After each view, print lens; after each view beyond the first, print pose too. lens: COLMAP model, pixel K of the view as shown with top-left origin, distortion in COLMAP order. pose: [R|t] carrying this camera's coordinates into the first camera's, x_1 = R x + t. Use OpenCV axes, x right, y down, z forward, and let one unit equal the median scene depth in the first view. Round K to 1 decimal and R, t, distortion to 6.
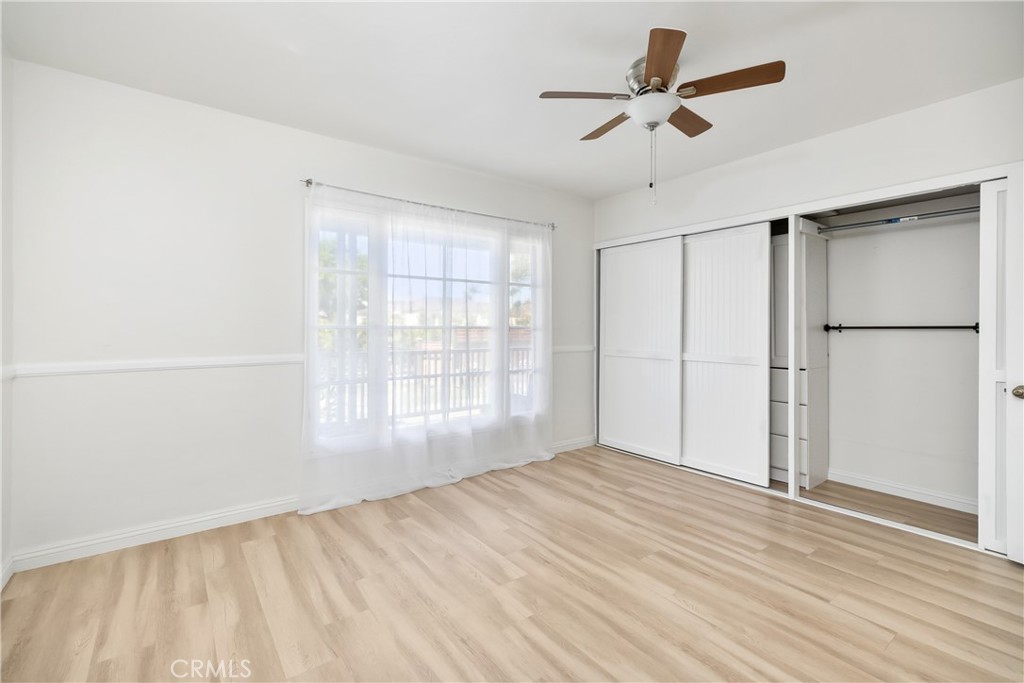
lens RADIAL K [[456.7, 0, 522.6], [0, 456.7, 326.3], [0, 0, 1]] dist [0.003885, -0.000166]
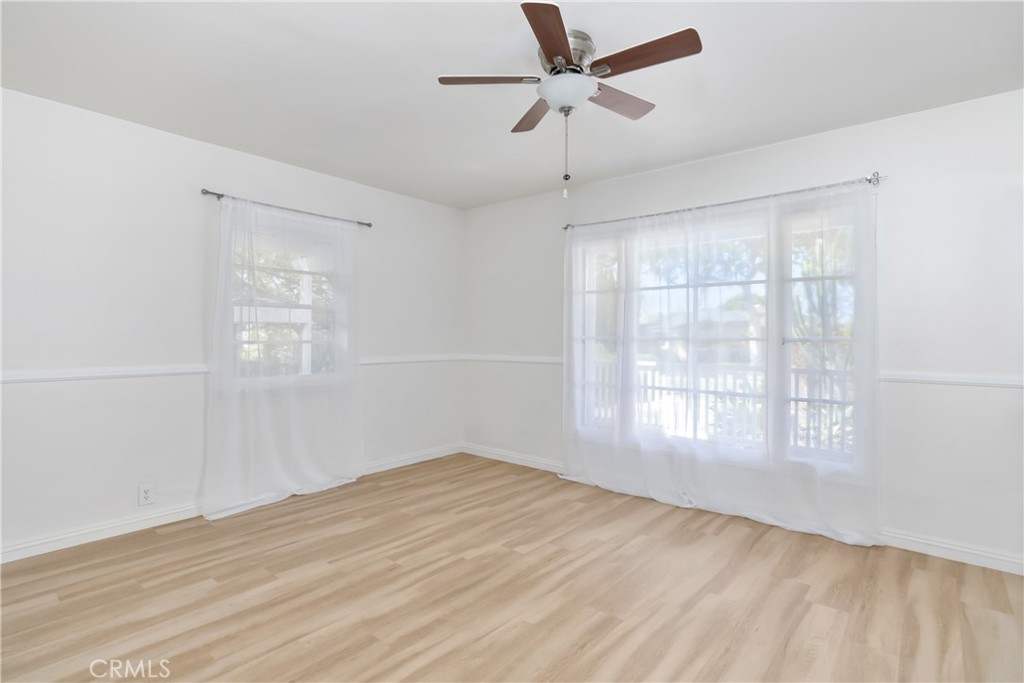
lens RADIAL K [[504.1, 0, 490.4], [0, 504.1, 337.0], [0, 0, 1]] dist [-0.002893, -0.000179]
pose [[0.196486, -0.000571, -0.980506, 0.958420], [-0.003264, 0.999994, -0.001237, 0.002786], [0.980501, 0.003443, 0.196483, 0.523427]]
